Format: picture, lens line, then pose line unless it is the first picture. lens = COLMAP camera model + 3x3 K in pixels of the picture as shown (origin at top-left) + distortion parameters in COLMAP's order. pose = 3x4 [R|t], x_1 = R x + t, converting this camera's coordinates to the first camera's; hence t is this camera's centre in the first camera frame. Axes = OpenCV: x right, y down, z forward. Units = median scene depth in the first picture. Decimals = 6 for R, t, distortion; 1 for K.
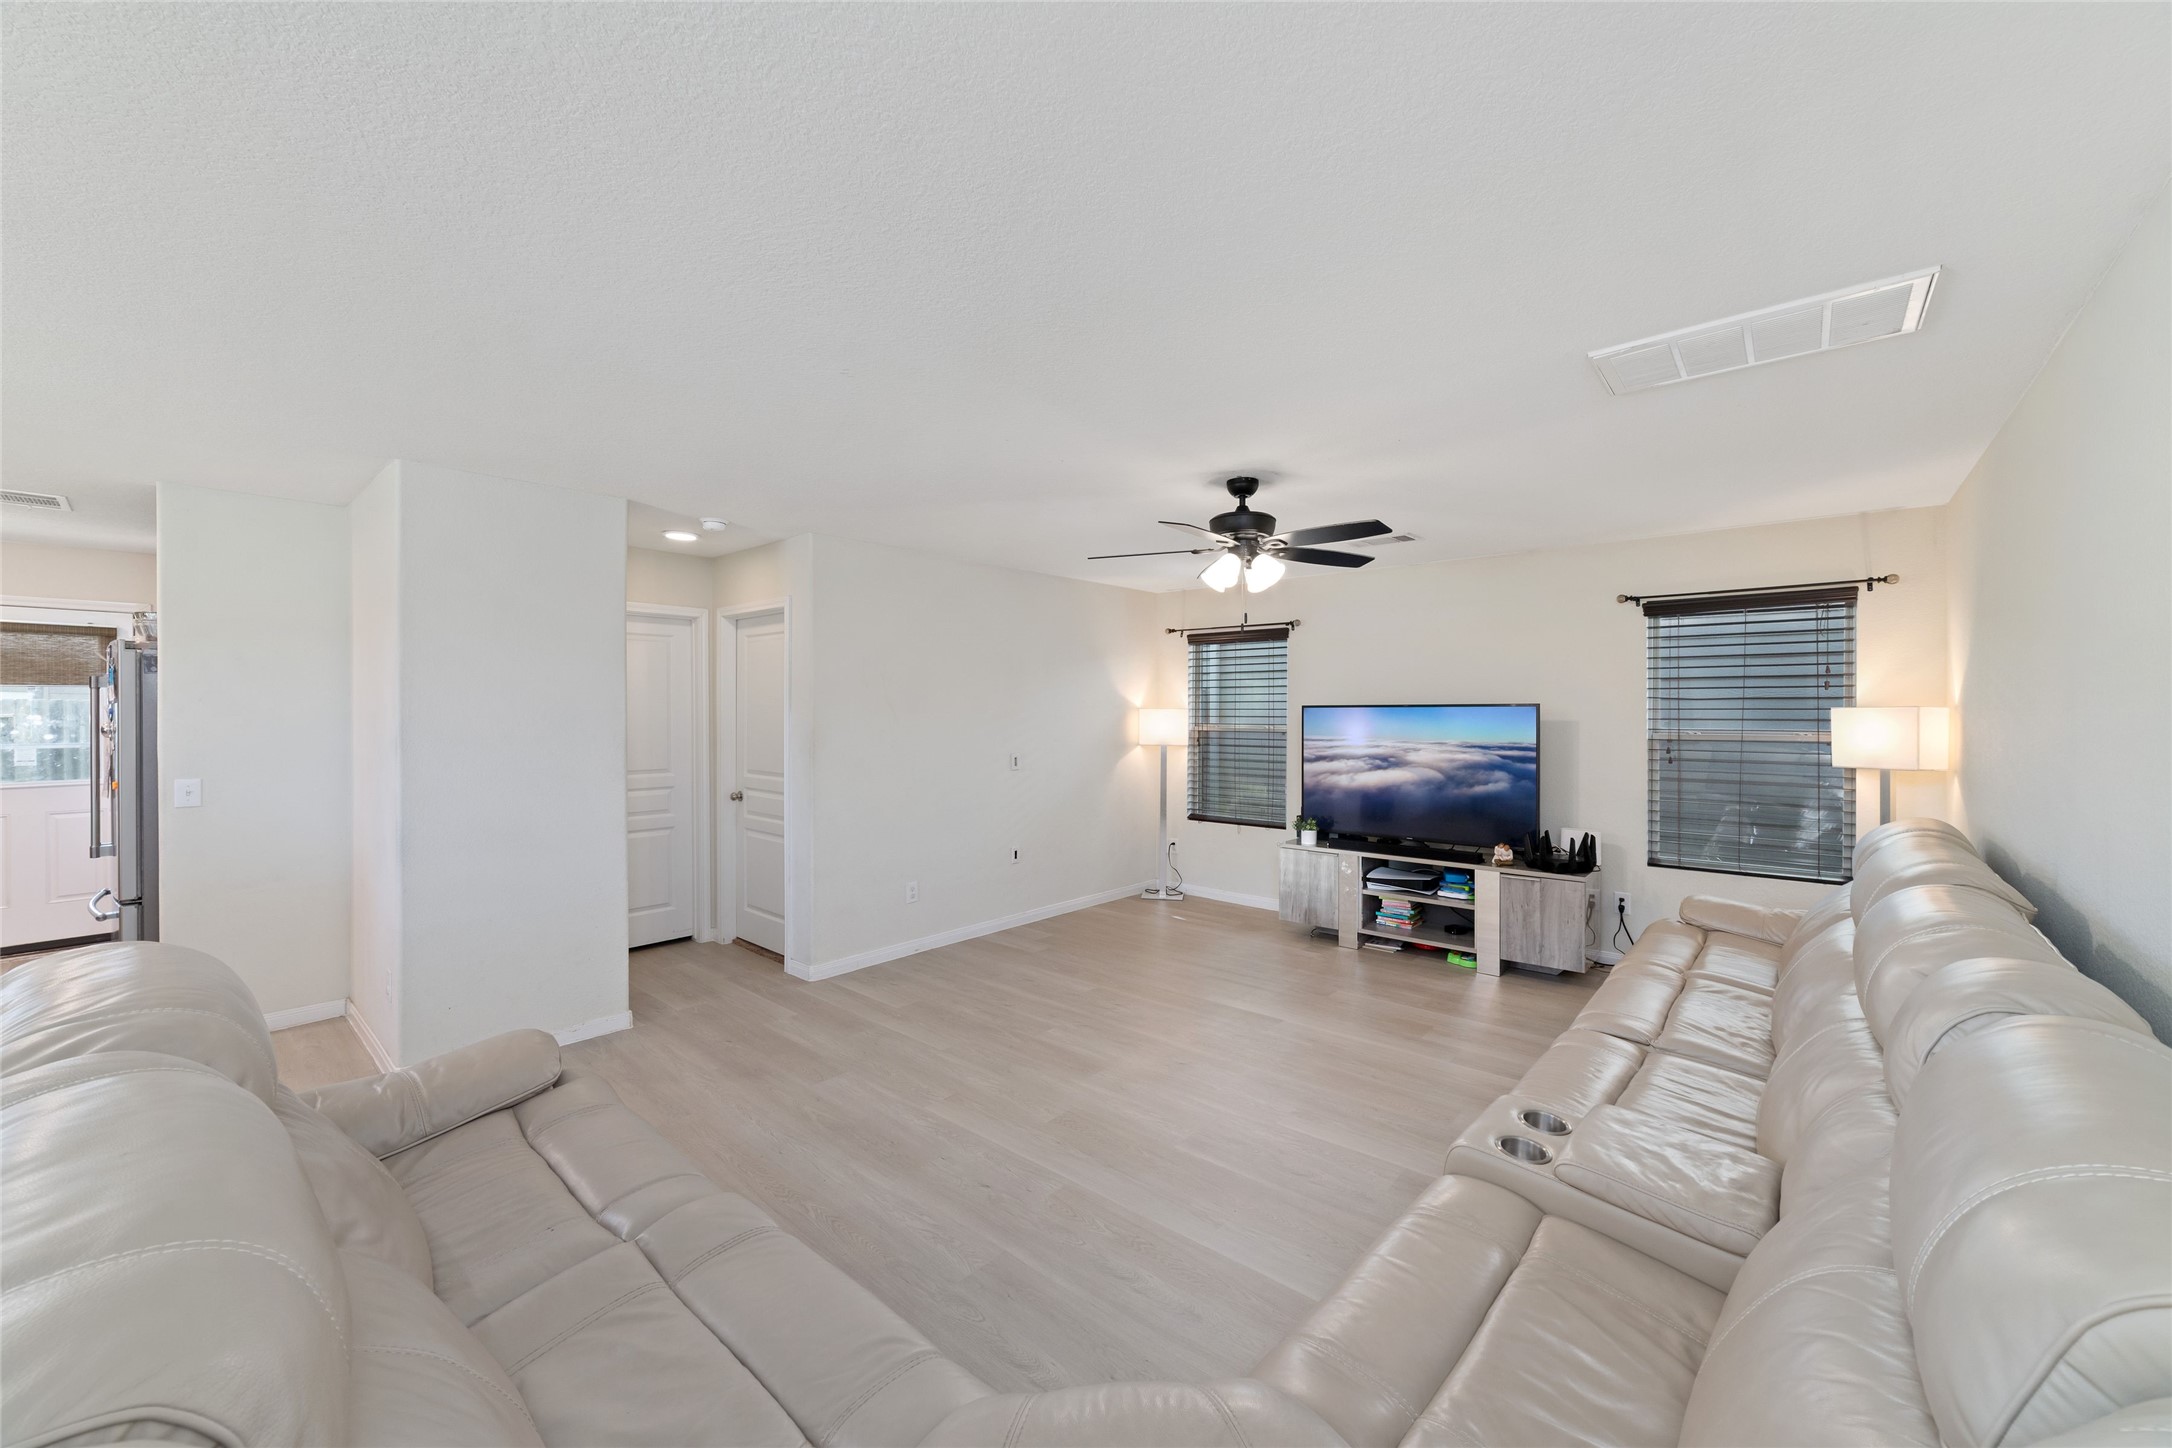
lens RADIAL K [[830.4, 0, 1087.1], [0, 830.4, 713.5], [0, 0, 1]] dist [-0.020065, 0.005697]
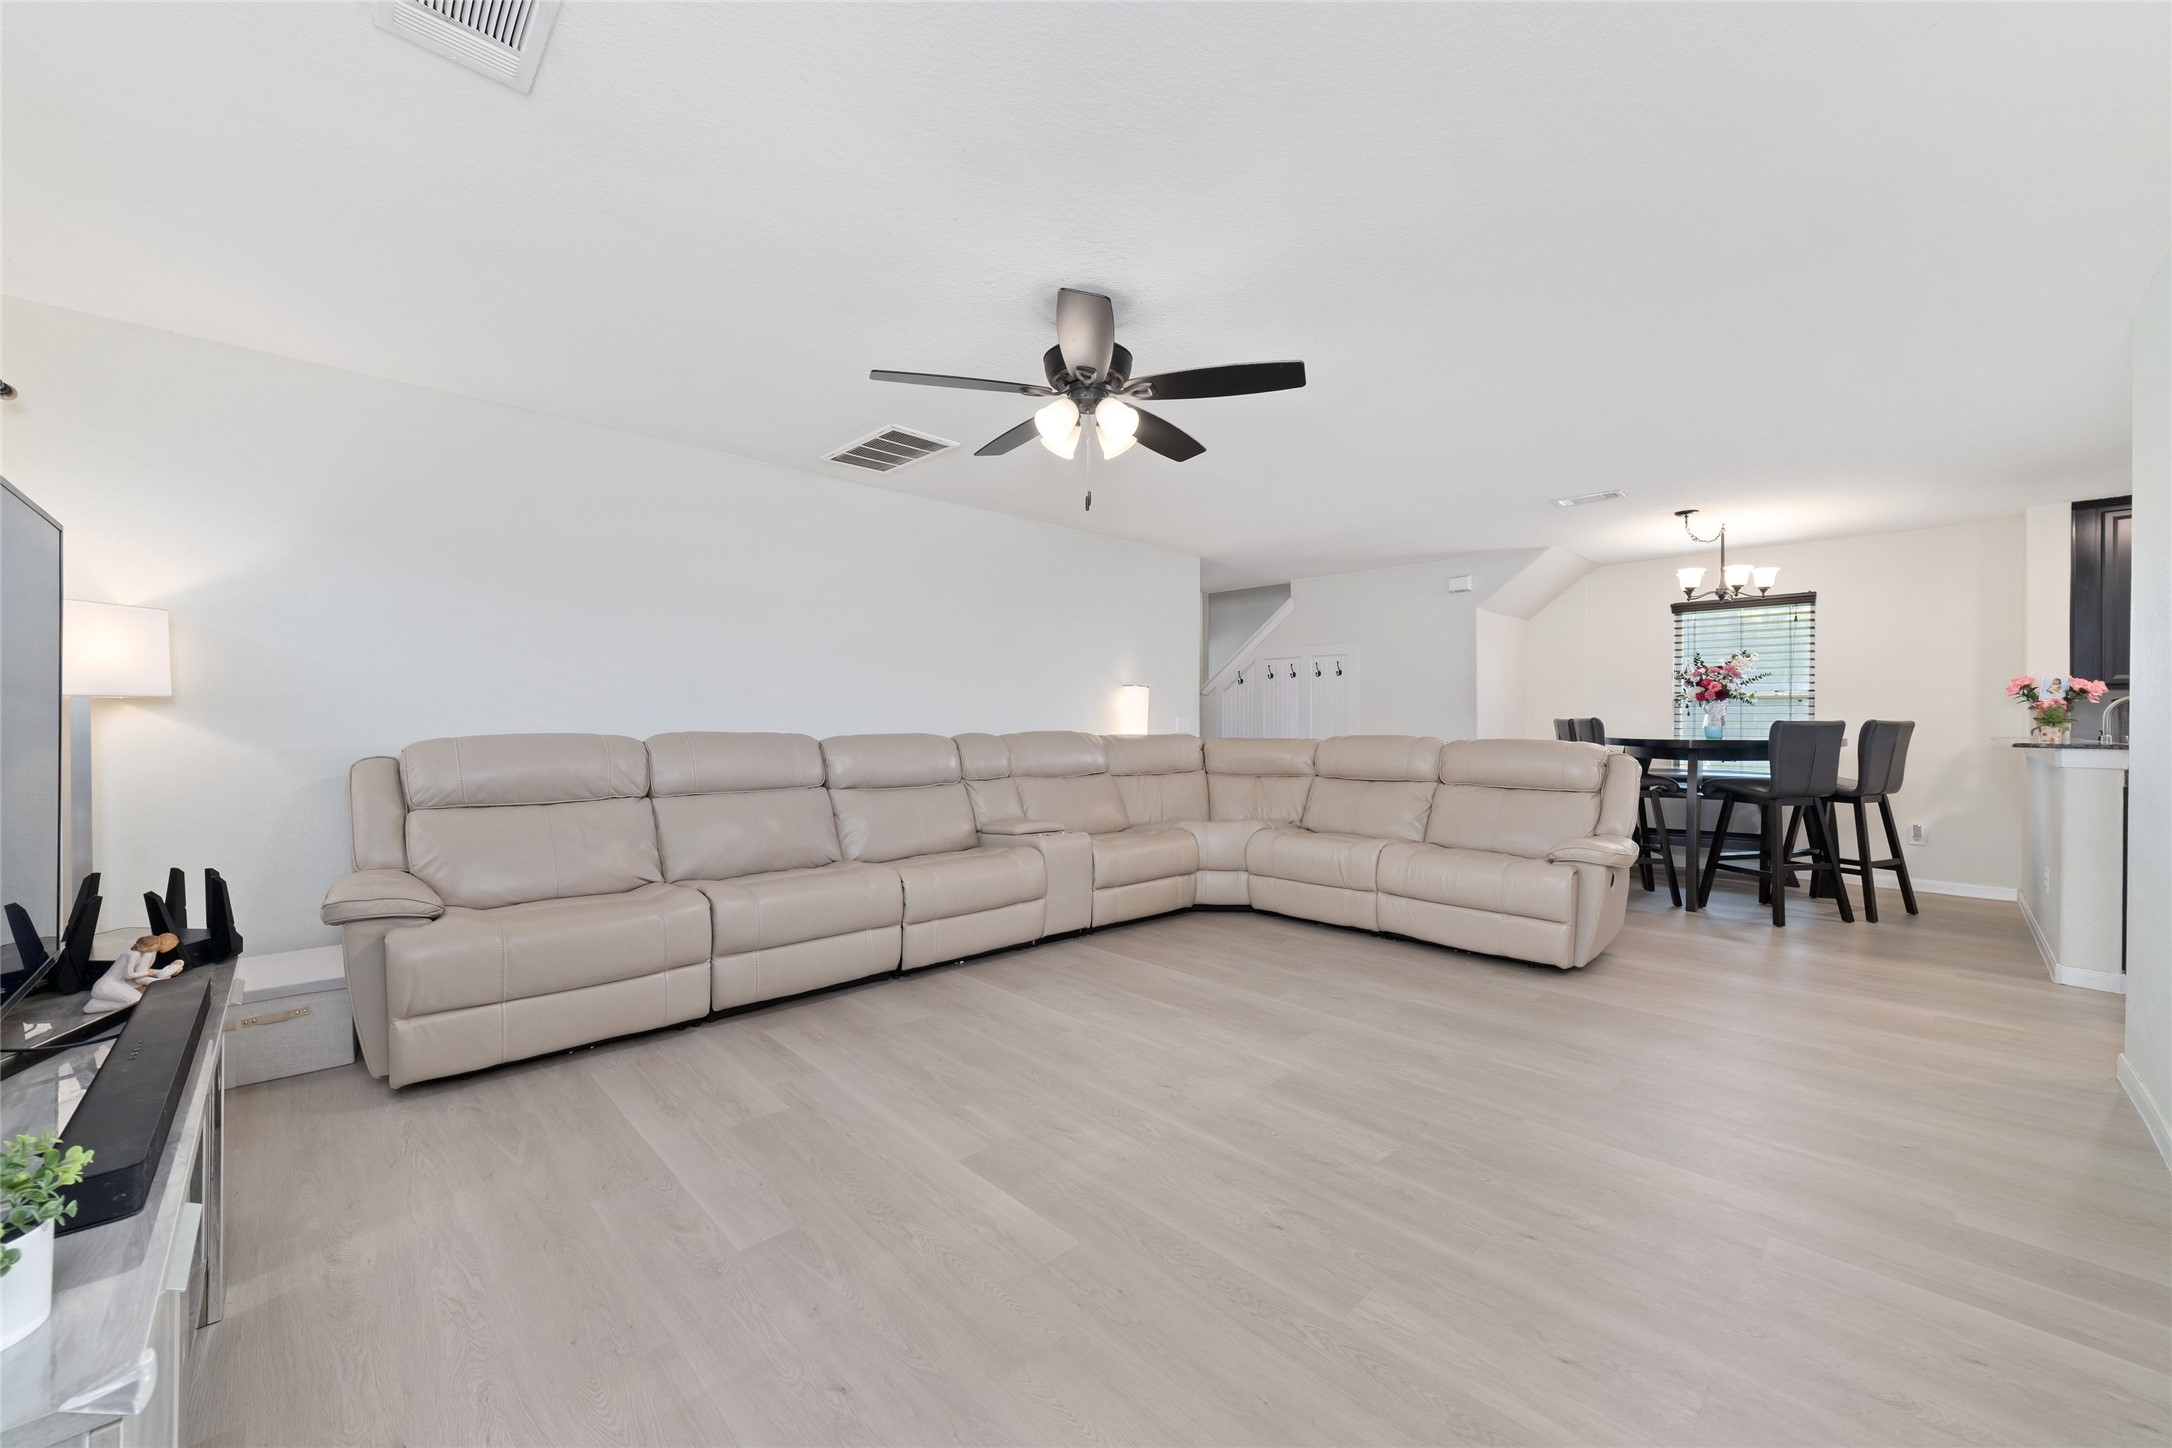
lens RADIAL K [[830.4, 0, 1087.1], [0, 830.4, 713.5], [0, 0, 1]] dist [-0.020065, 0.005697]
pose [[-0.996467, -0.002360, 0.083951, 0.119688], [-0.001957, 0.999986, 0.004881, 0.076289], [-0.083962, 0.004700, -0.996458, 1.679357]]
